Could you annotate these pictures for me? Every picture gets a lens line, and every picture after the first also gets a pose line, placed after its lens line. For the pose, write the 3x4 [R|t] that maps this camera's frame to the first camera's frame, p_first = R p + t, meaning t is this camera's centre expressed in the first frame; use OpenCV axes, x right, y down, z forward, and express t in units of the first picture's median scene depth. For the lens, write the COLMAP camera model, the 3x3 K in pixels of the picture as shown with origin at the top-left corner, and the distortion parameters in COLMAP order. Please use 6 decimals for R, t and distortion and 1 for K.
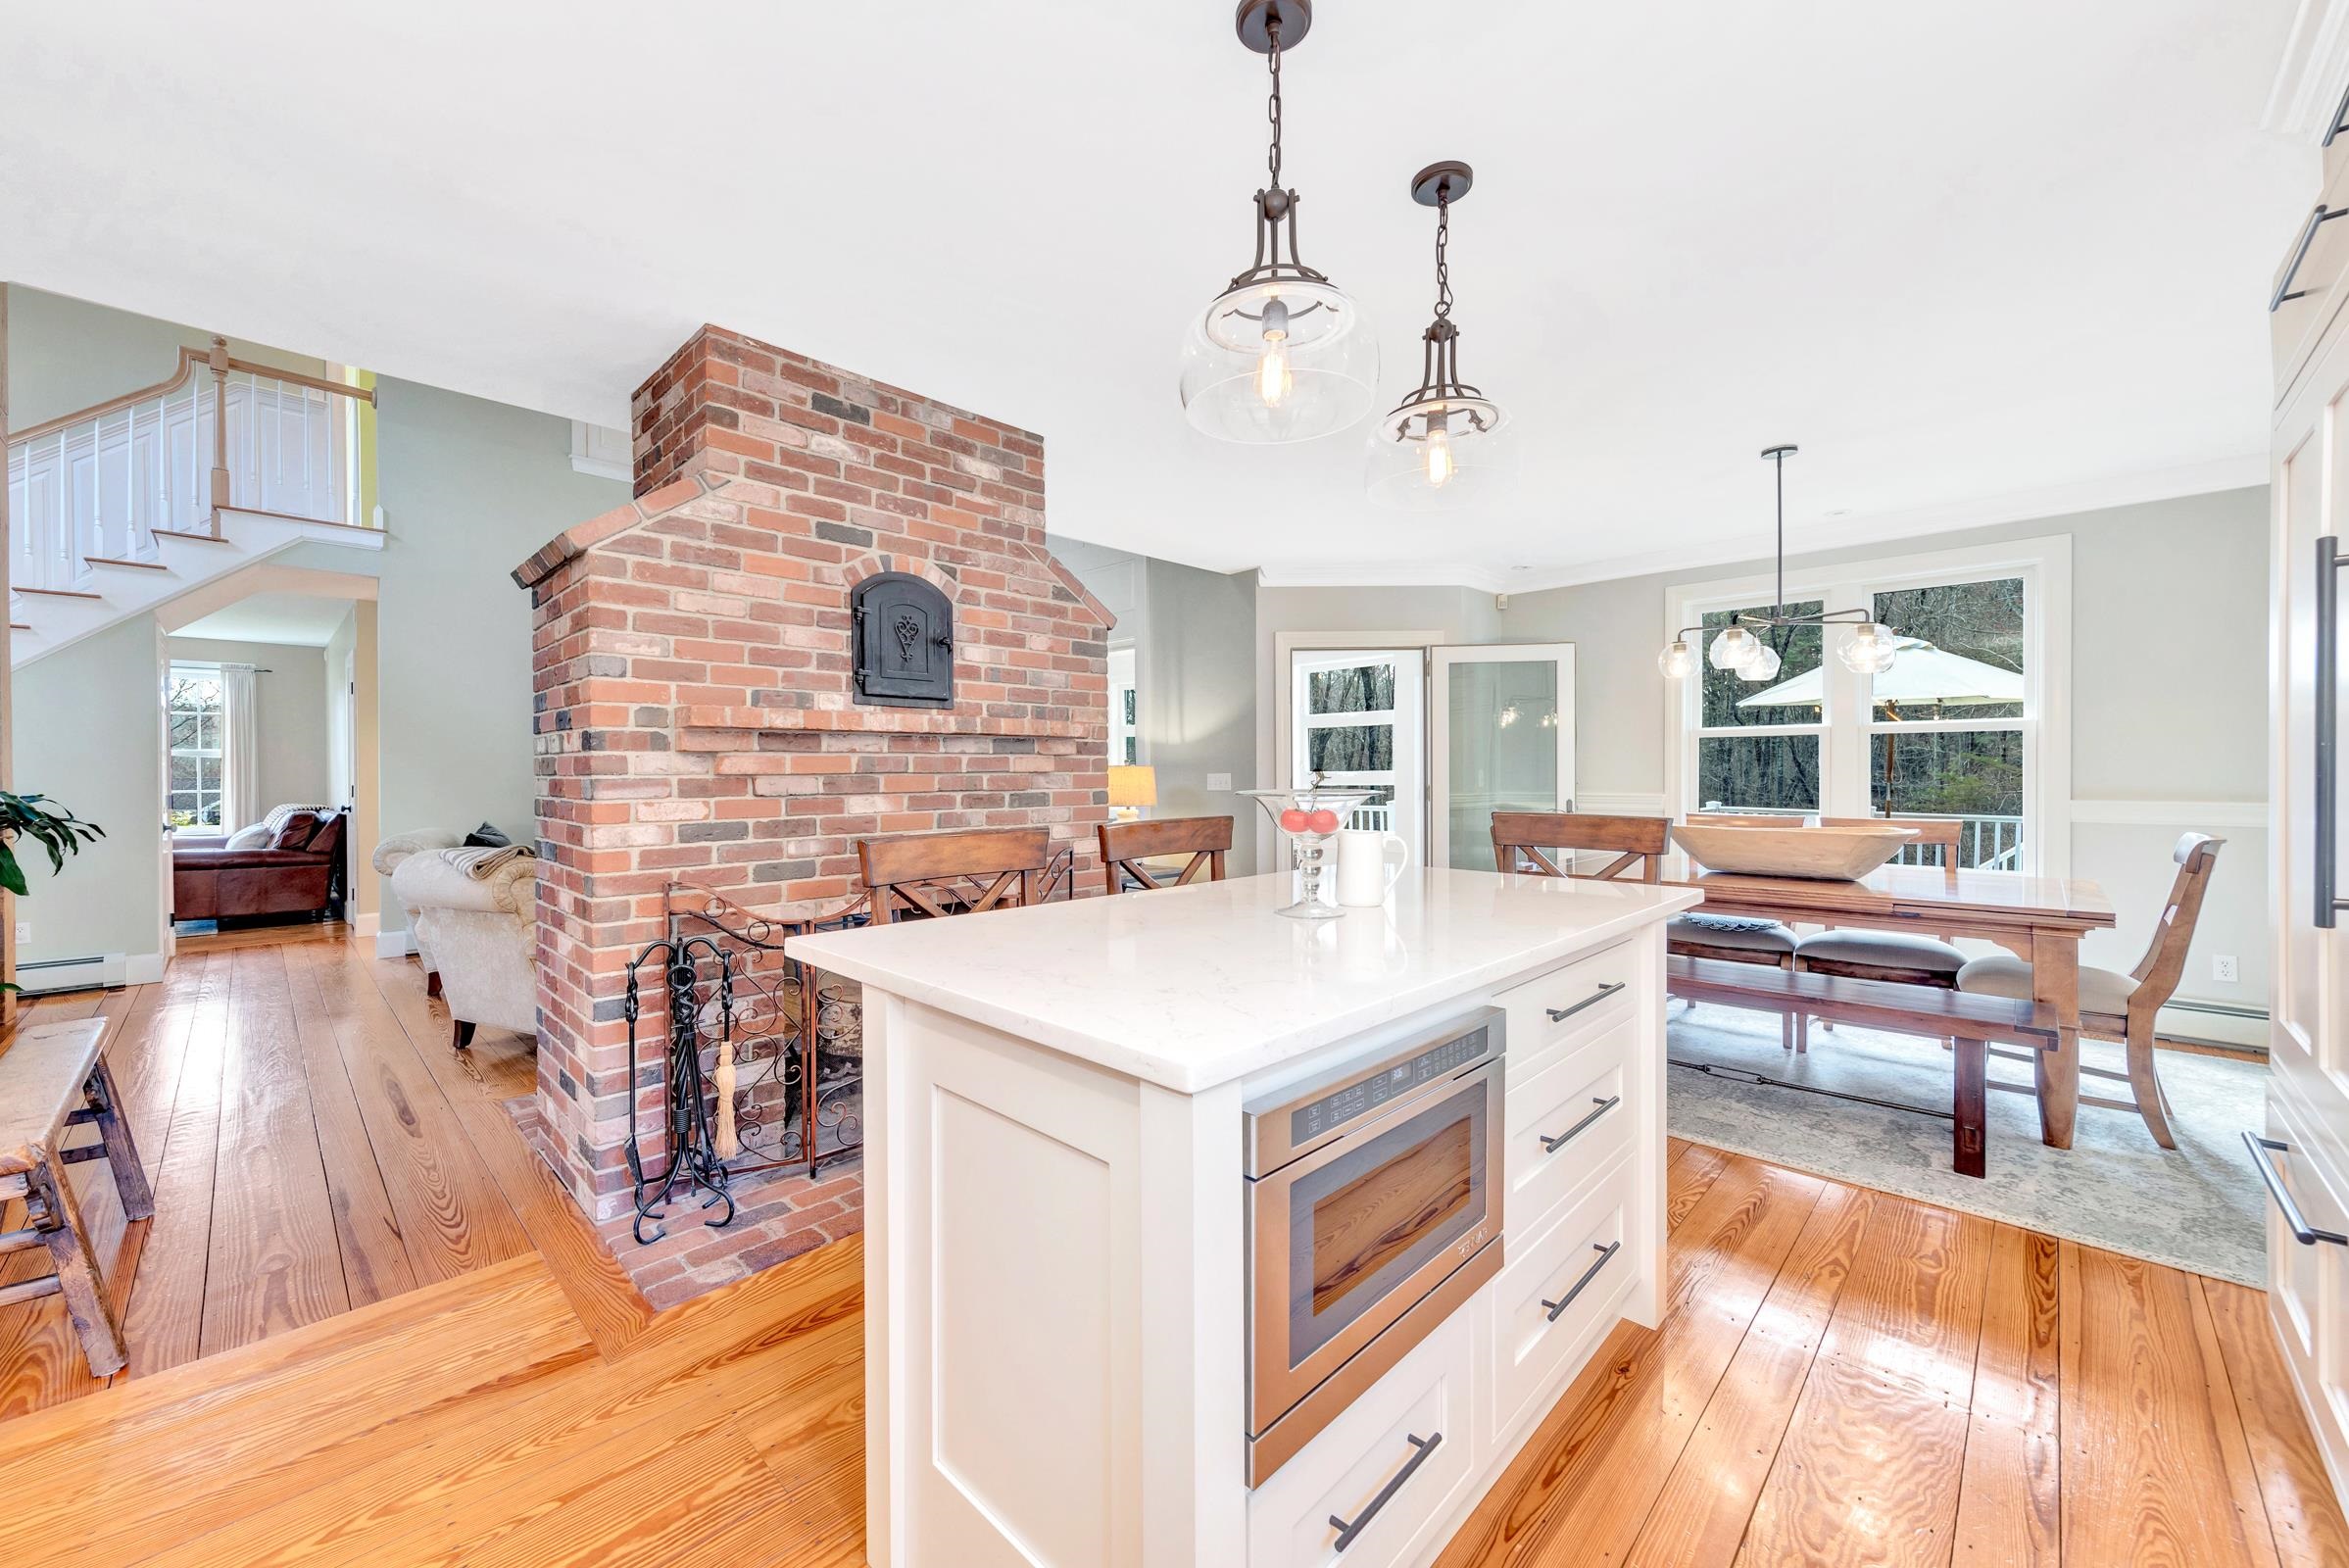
lens RADIAL K [[905.0, 0, 1159.8], [0, 905.0, 778.1], [0, 0, 1]] dist [0.004474, -0.000029]
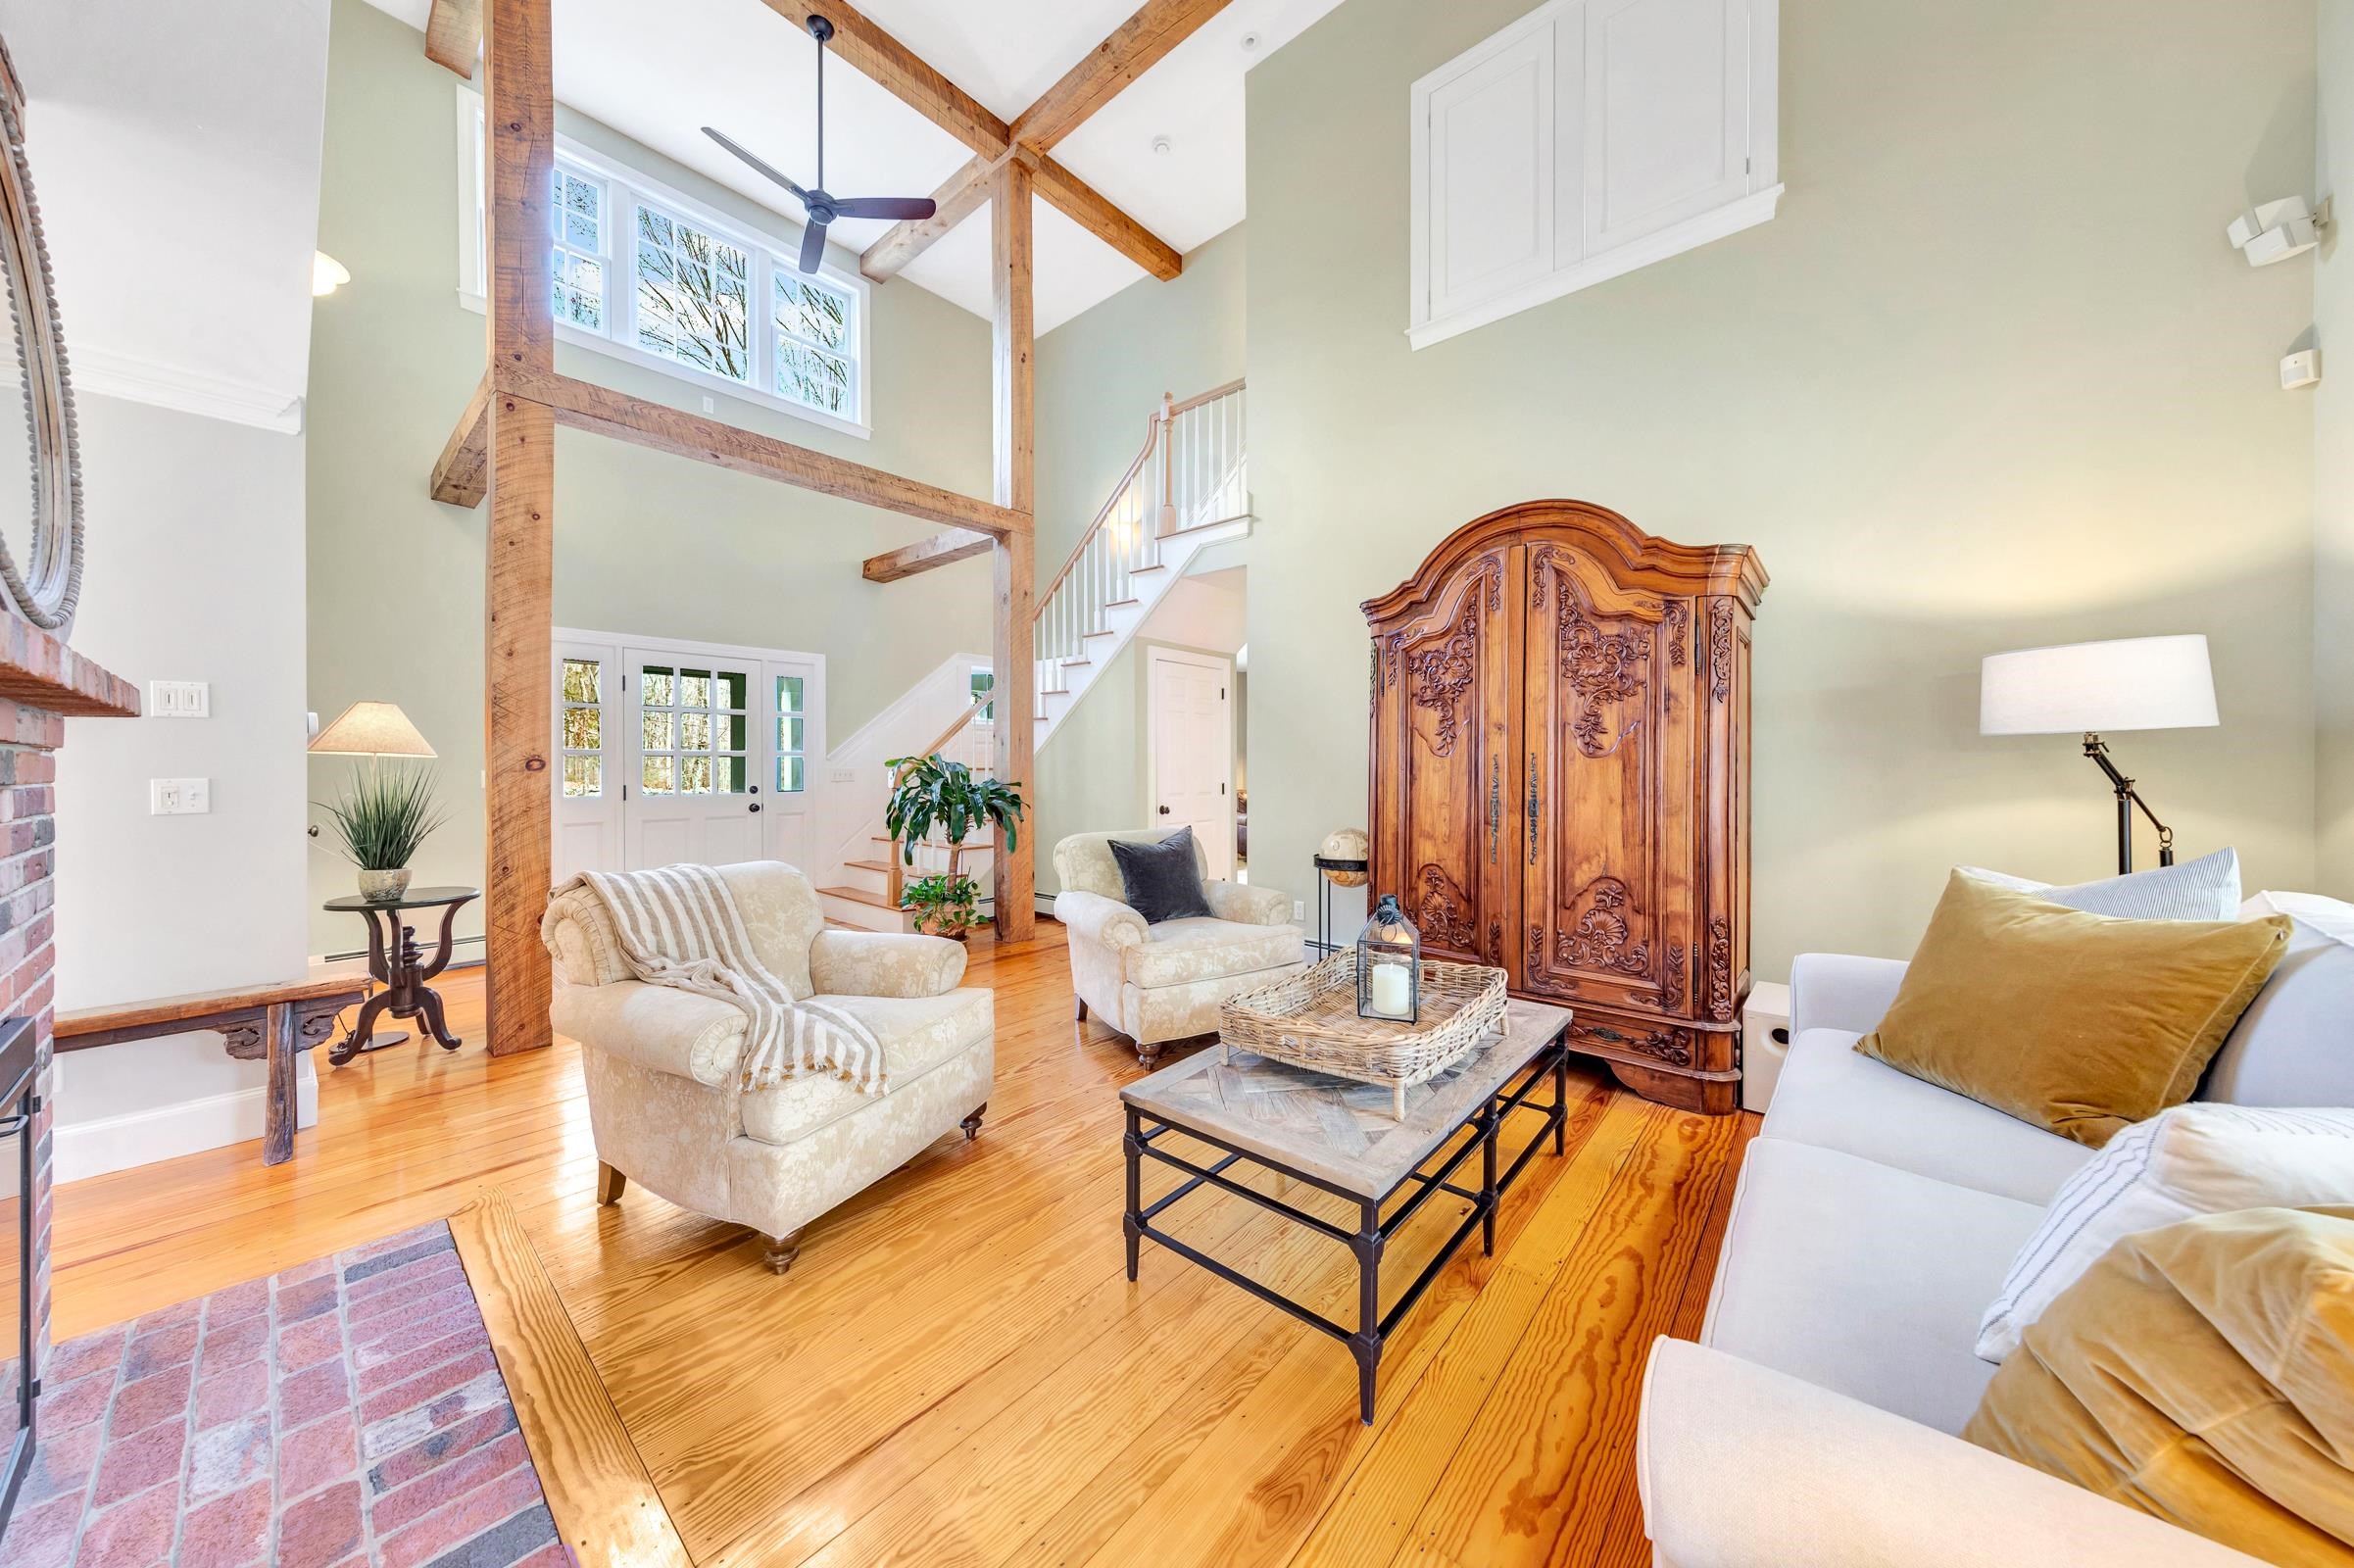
lens RADIAL K [[783.6, 0, 1151.9], [0, 783.6, 765.8], [0, 0, 1]] dist [0.010726, -0.000087]
pose [[0.049856, 0.002226, -0.998754, -0.053224], [-0.002039, 0.999996, 0.002127, -0.015789], [0.998754, 0.001930, 0.049860, 1.649832]]
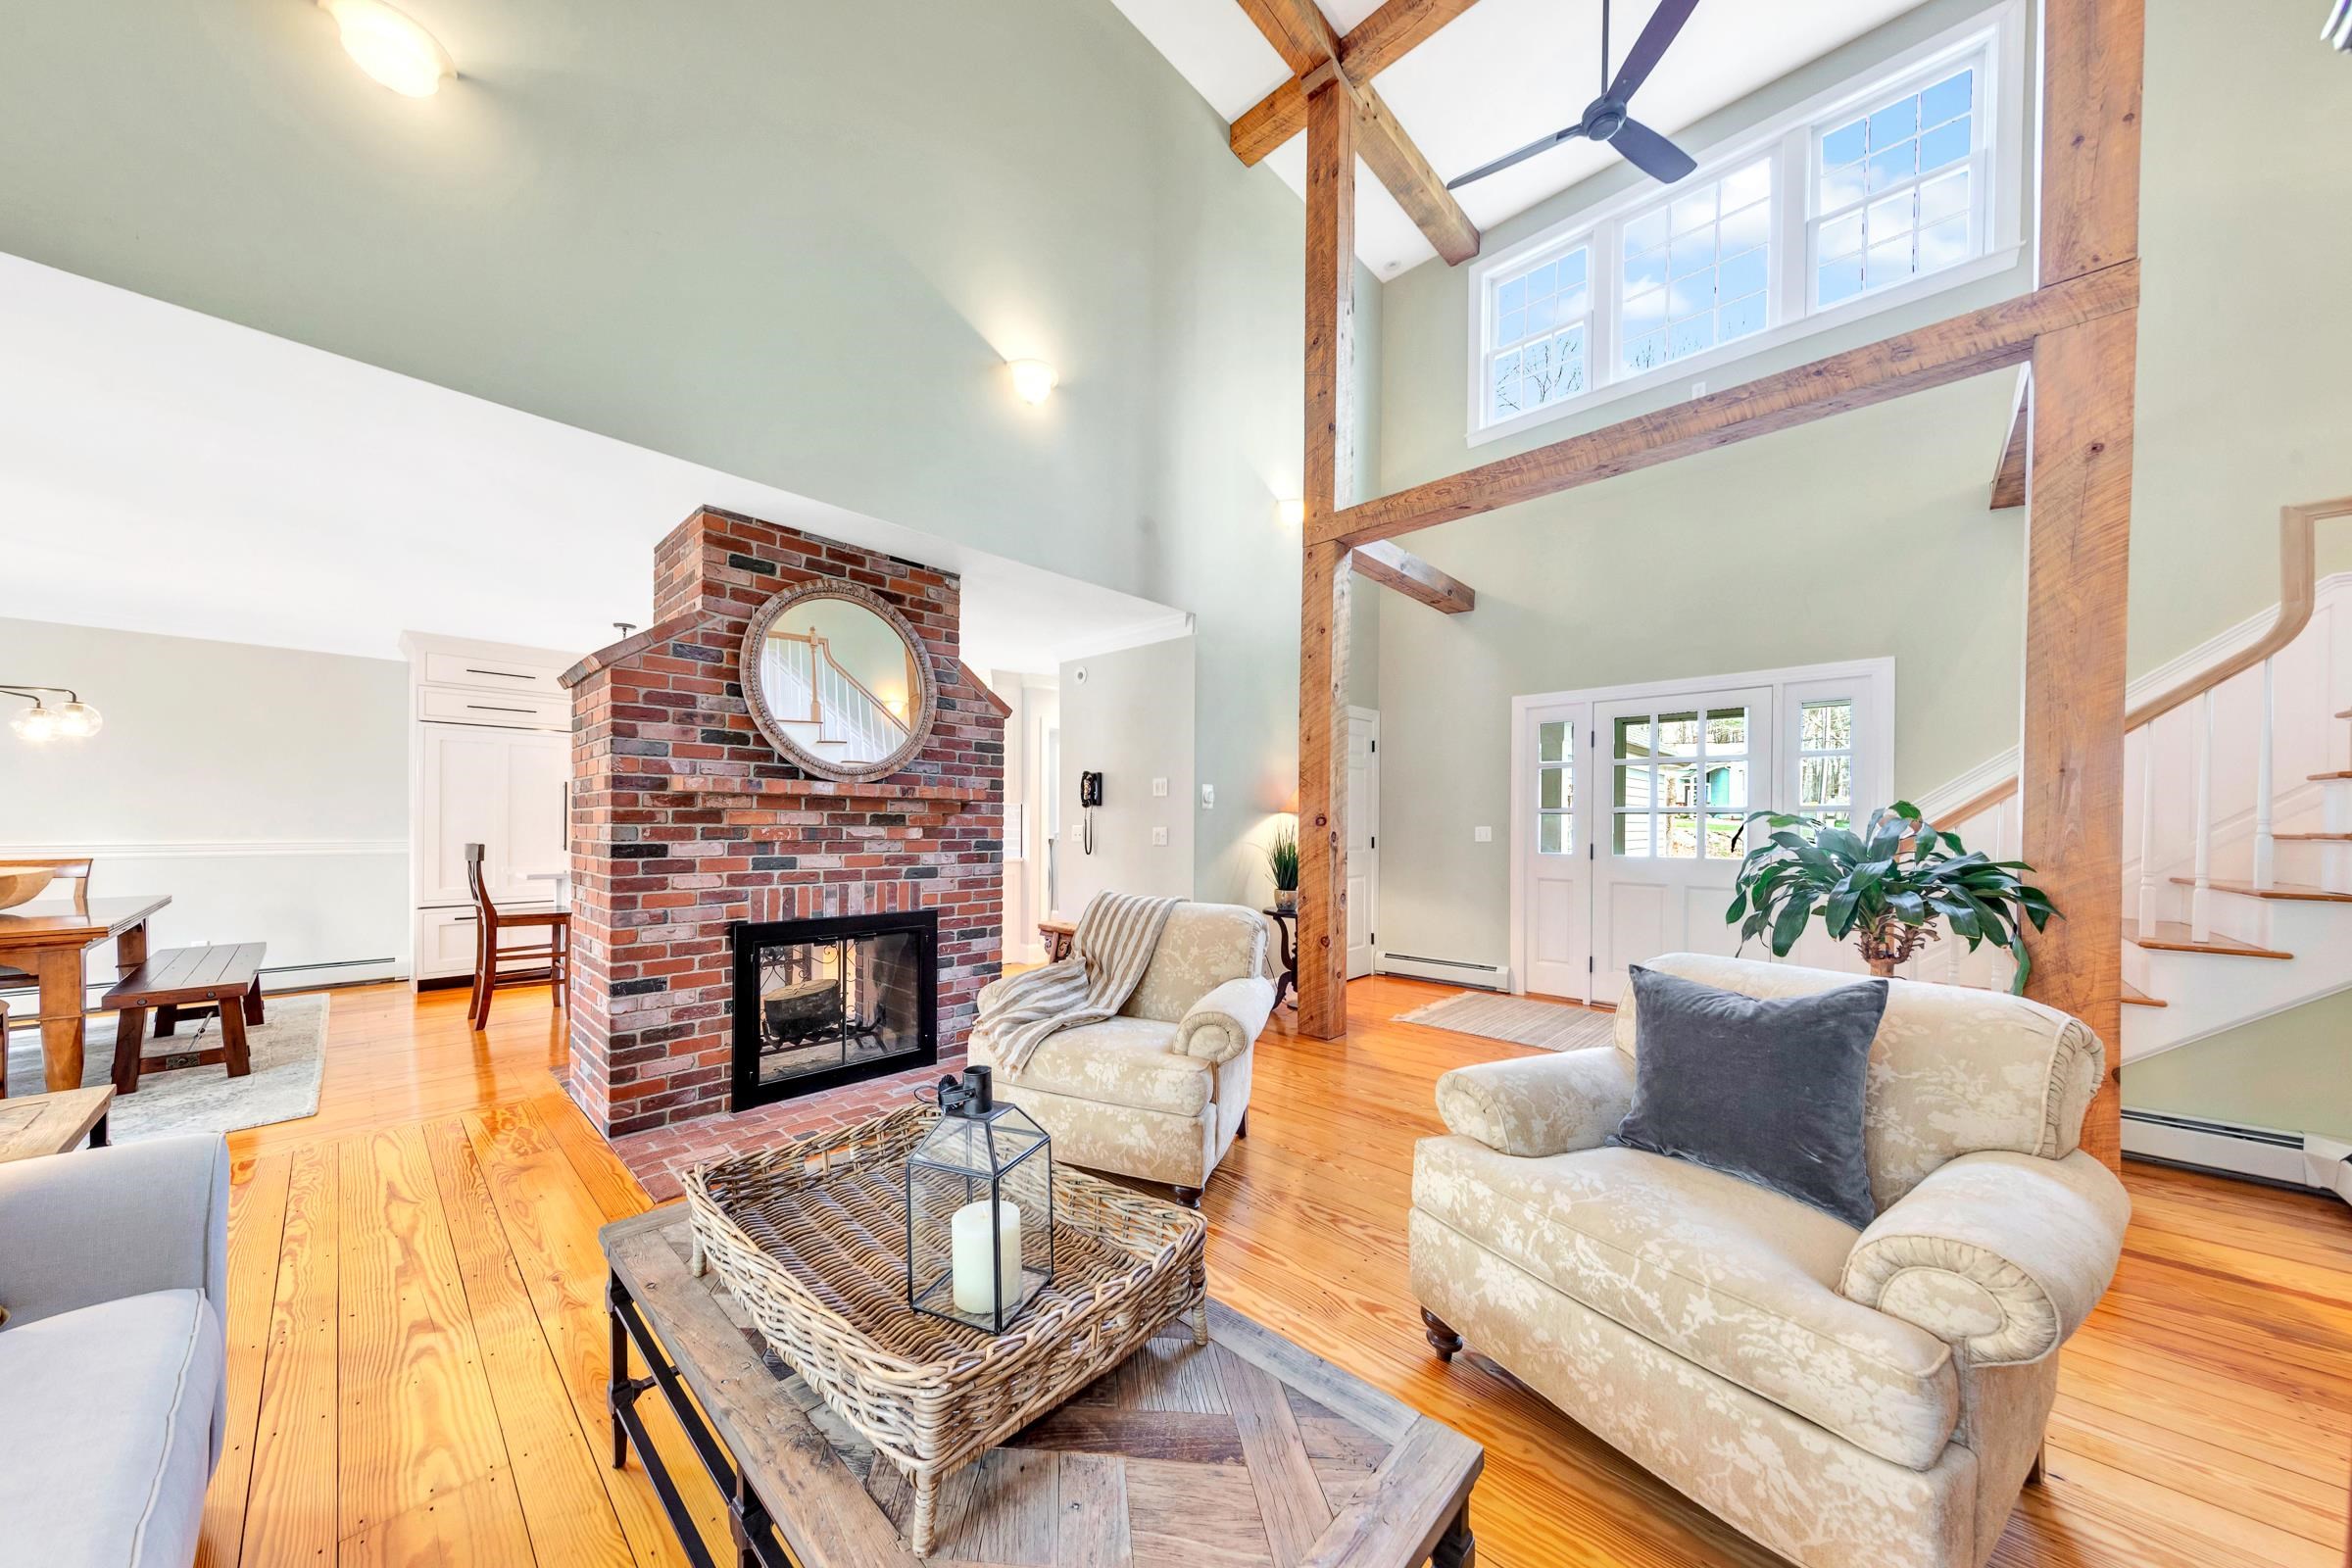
lens RADIAL K [[783.0, 0, 1101.4], [0, 783.0, 825.4], [0, 0, 1]] dist [0.010726, -0.000087]
pose [[-0.999834, -0.005350, 0.017404, -0.831501], [-0.005161, 0.999927, 0.010884, -0.019974], [-0.017461, 0.010792, -0.999789, 2.284333]]
